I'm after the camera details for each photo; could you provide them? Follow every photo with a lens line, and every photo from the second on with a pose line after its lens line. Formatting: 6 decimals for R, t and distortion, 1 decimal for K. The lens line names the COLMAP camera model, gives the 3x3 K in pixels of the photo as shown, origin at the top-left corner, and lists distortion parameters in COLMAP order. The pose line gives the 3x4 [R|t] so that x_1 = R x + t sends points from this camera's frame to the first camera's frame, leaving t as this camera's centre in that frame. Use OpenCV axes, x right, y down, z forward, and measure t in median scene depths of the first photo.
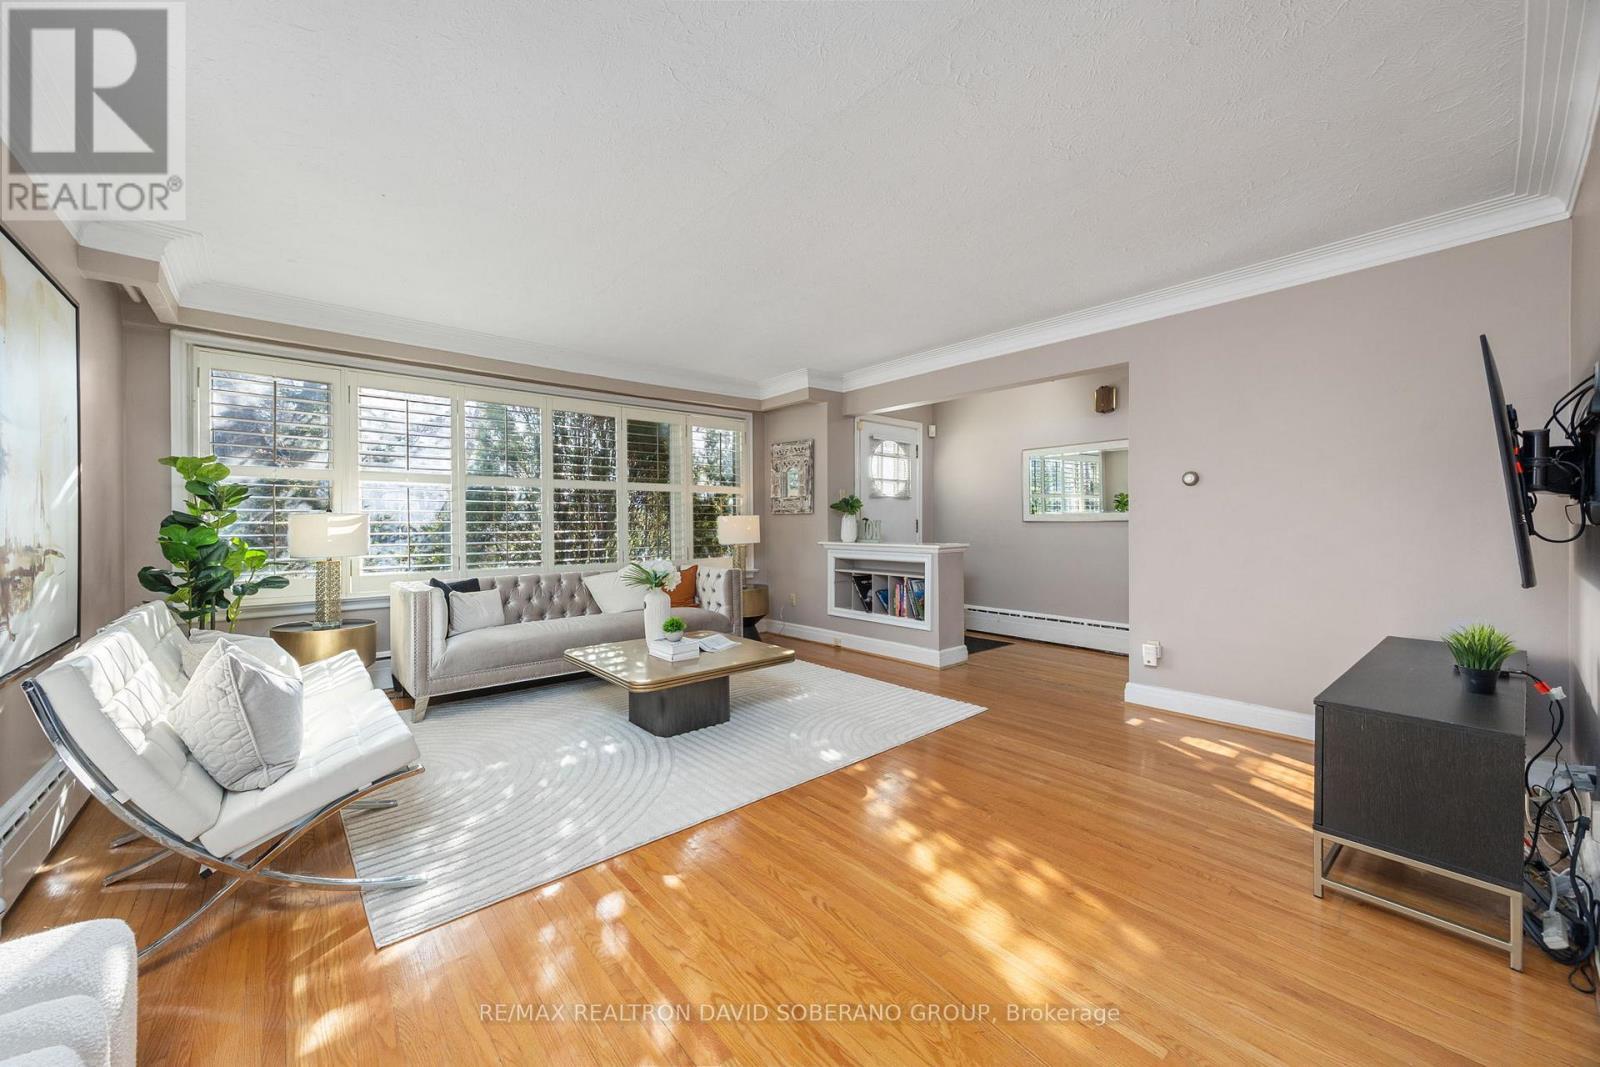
lens RADIAL K [[609.3, 0, 810.9], [0, 609.3, 523.9], [0, 0, 1]] dist [0.000482, 0.000105]
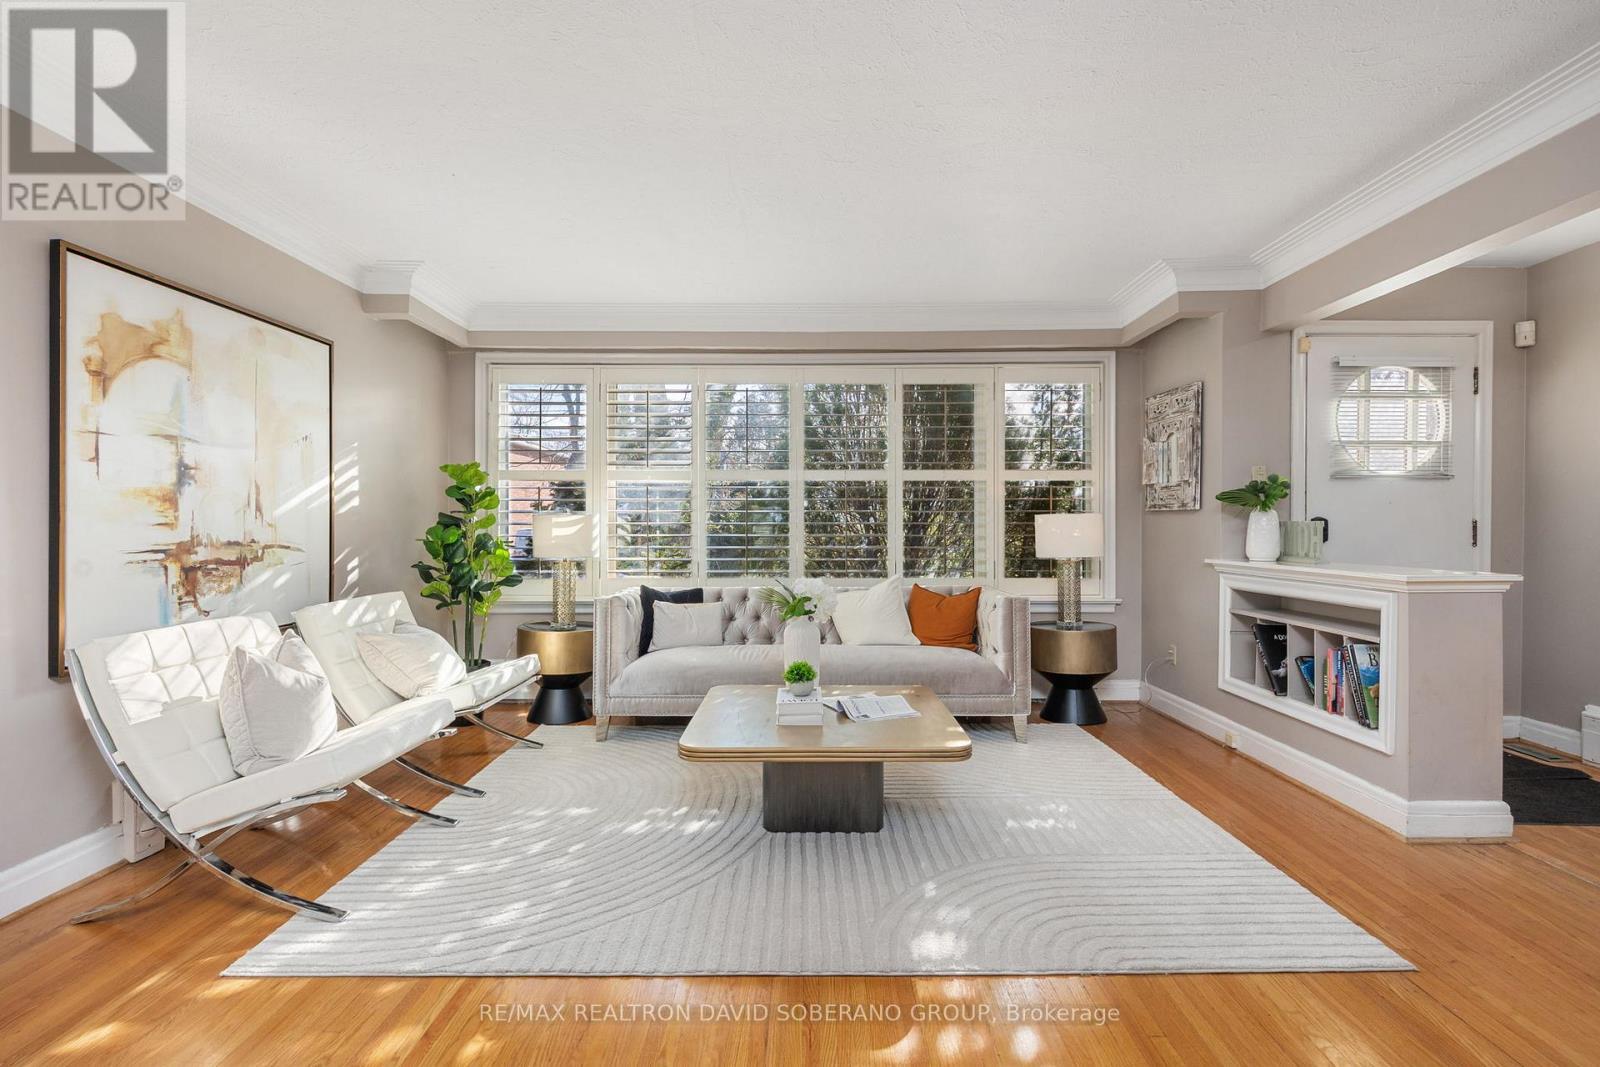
lens RADIAL K [[770.0, 0, 799.9], [0, 770.0, 525.8], [0, 0, 1]] dist [-0.004622, -0.000392]
pose [[0.741057, 0.004279, -0.671428, 0.241450], [-0.004541, 0.999989, 0.001360, -0.000984], [0.671427, 0.002042, 0.741068, 0.234557]]
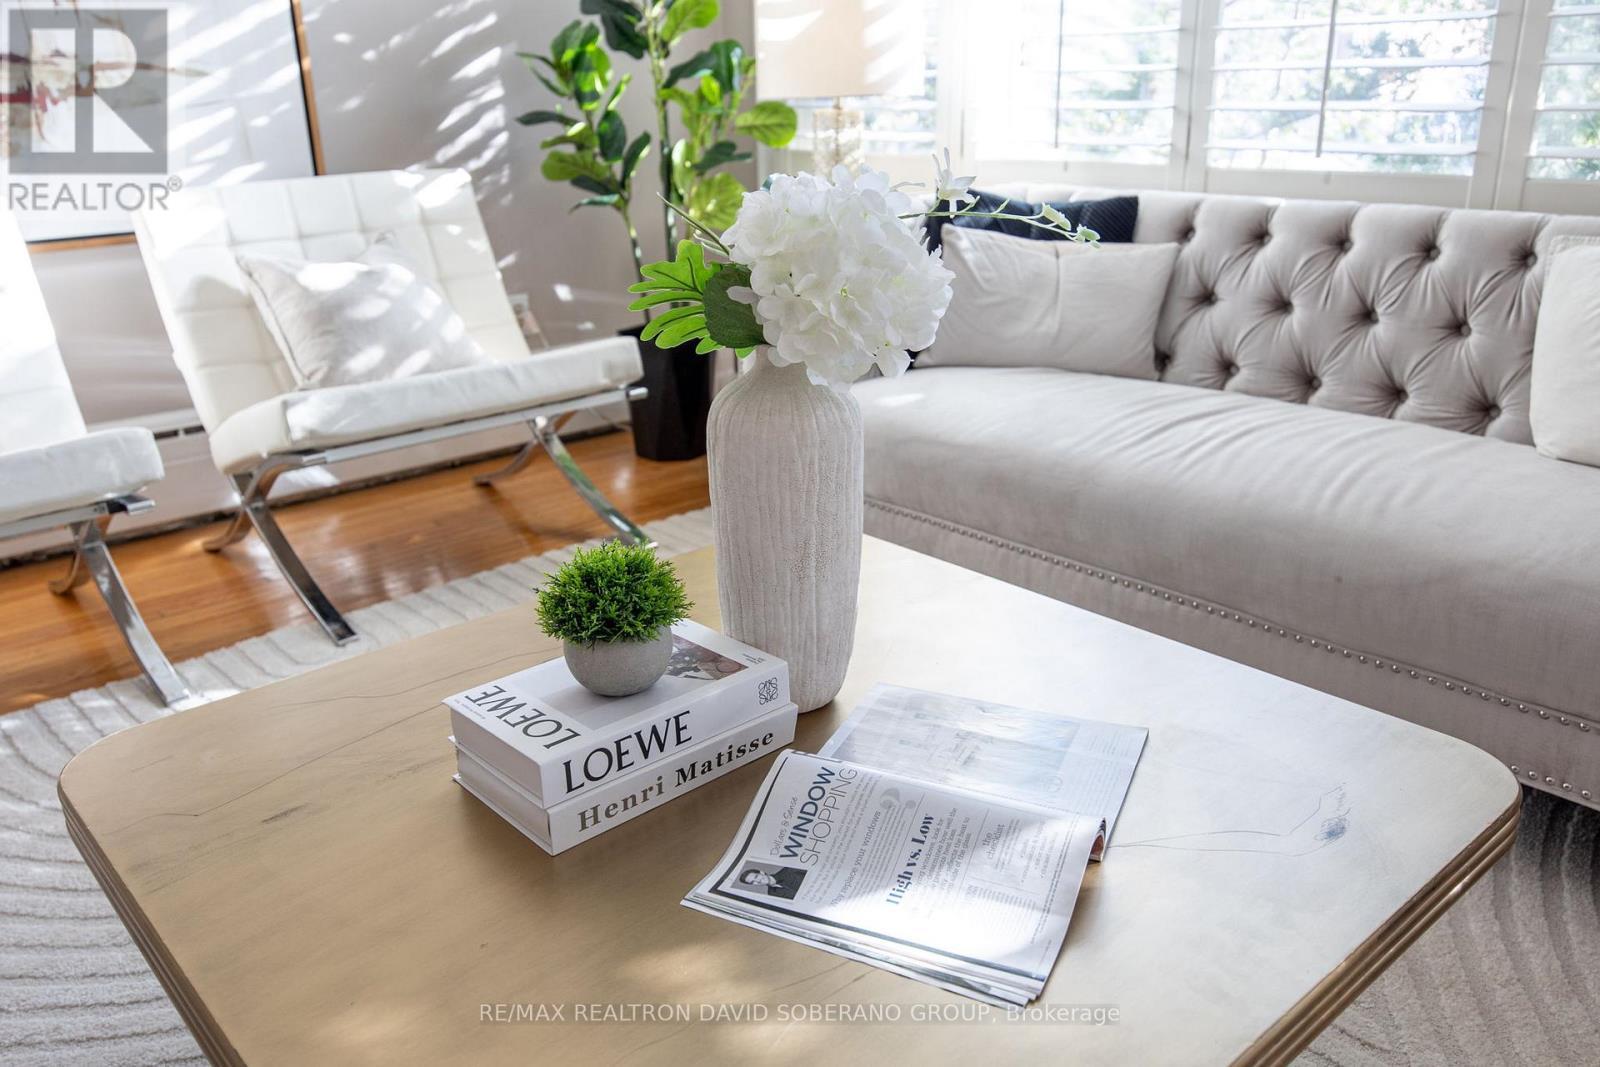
lens RADIAL K [[1263.0, 0, 800.0], [0, 1263.0, 533.5], [0, 0, 1]] dist [0.001818, 0.002063]
pose [[-0.004162, 0.342772, -0.939409, 0.061770], [0.020631, 0.939247, 0.342621, 0.025675], [0.999778, -0.017955, -0.010981, 0.701395]]
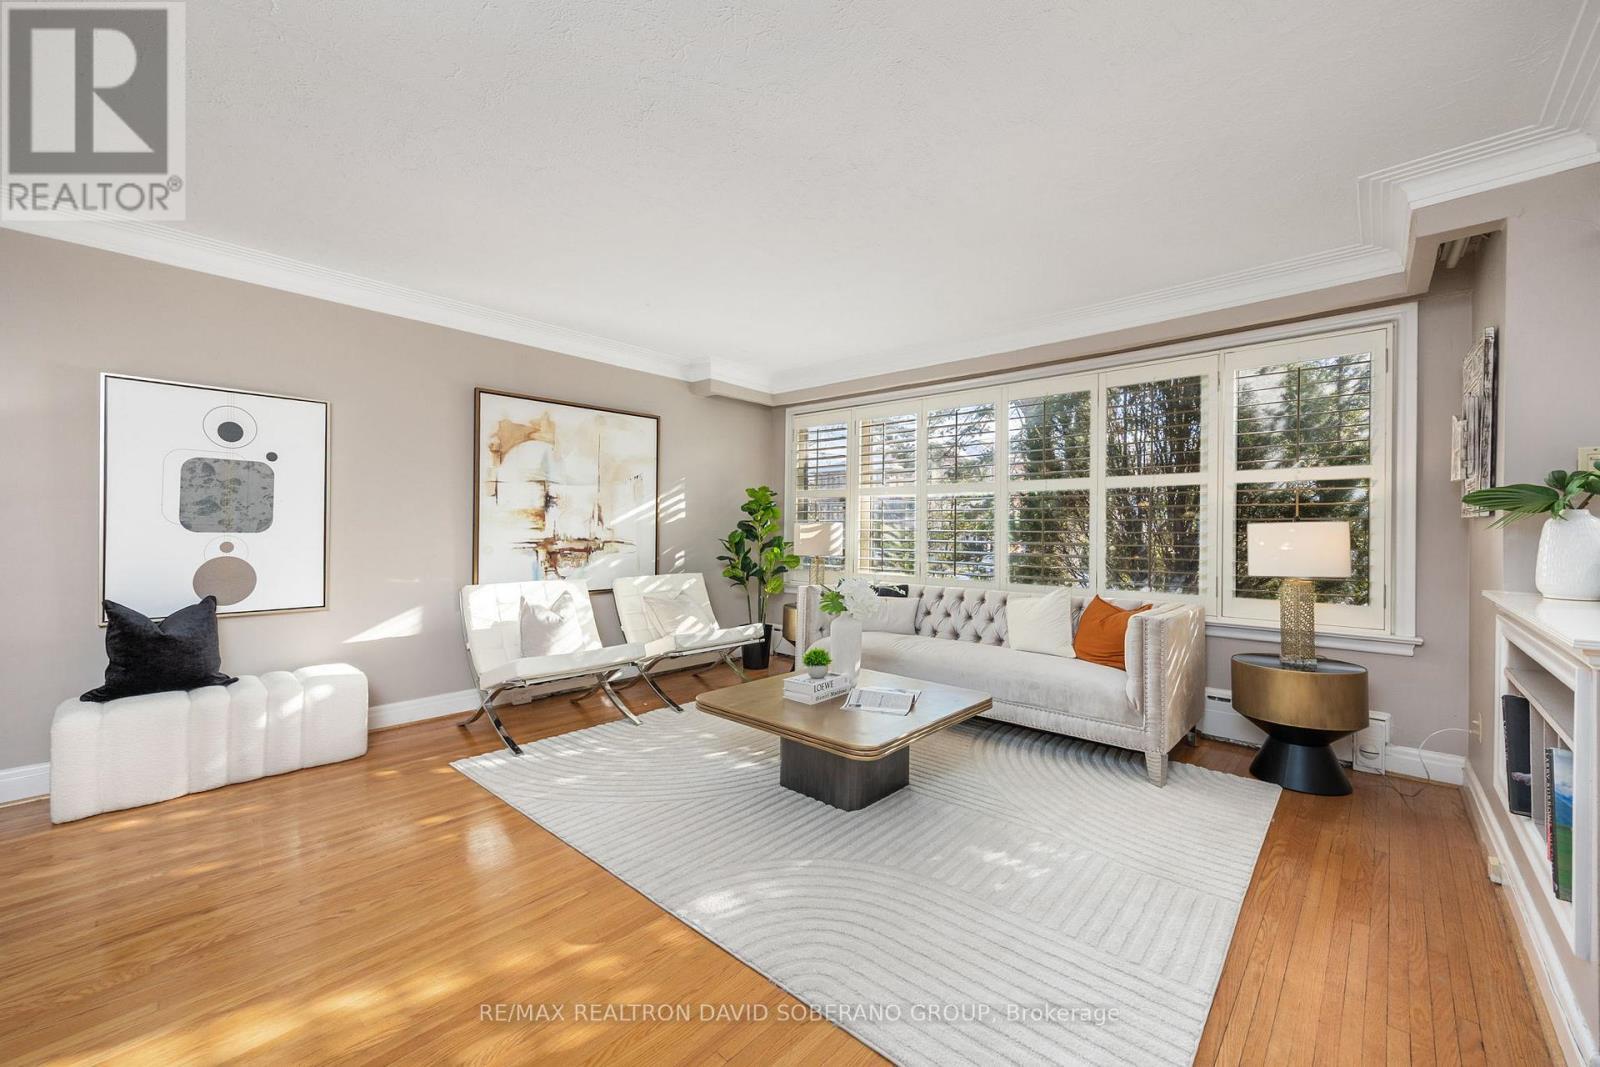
lens RADIAL K [[630.4, 0, 808.7], [0, 630.4, 522.2], [0, 0, 1]] dist [0.000958, 0.000191]
pose [[0.106746, -0.006918, -0.994262, 0.408028], [-0.012072, 0.999893, -0.008253, -0.004849], [0.994213, 0.012884, 0.106651, 0.599585]]
